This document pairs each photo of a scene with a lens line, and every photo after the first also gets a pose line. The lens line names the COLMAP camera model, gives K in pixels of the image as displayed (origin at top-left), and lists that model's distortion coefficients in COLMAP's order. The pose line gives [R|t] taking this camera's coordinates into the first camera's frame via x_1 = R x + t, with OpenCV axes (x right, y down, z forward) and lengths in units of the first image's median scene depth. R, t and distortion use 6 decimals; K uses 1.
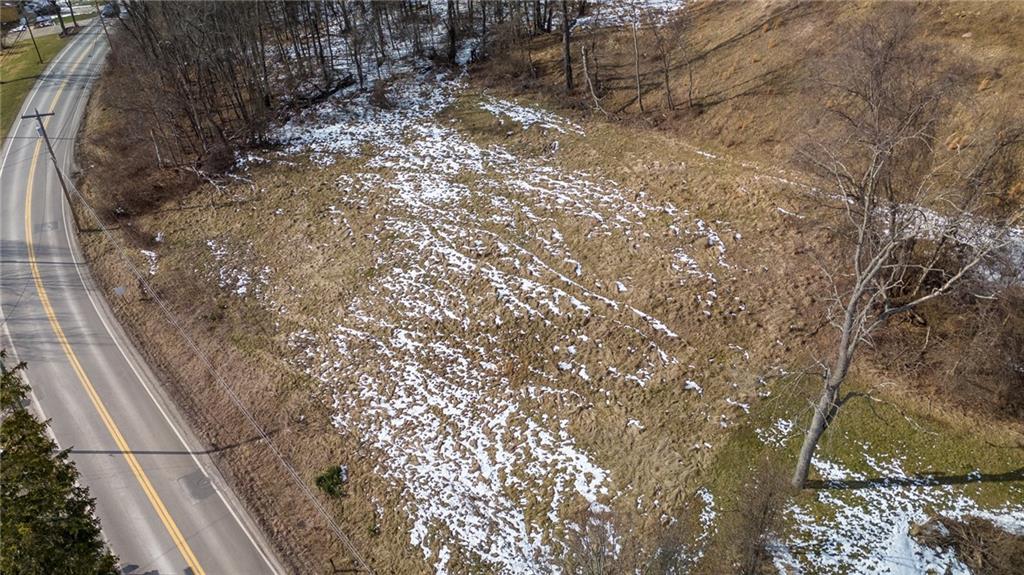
lens RADIAL K [[753.0, 0, 514.1], [0, 753.0, 287.5], [0, 0, 1]] dist [0.071944, -0.046385]
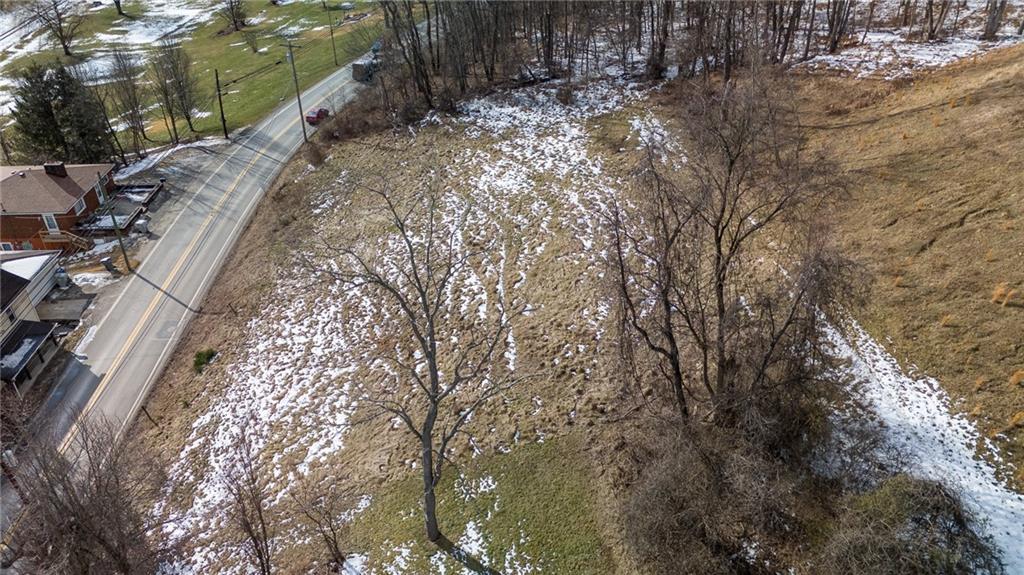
lens RADIAL K [[753.0, 0, 514.7], [0, 753.0, 286.5], [0, 0, 1]] dist [0.071944, -0.046385]
pose [[0.795455, 0.336586, -0.503945, 0.537052], [-0.338688, 0.936499, 0.090886, -0.099875], [0.502535, 0.098385, 0.858941, 0.134293]]
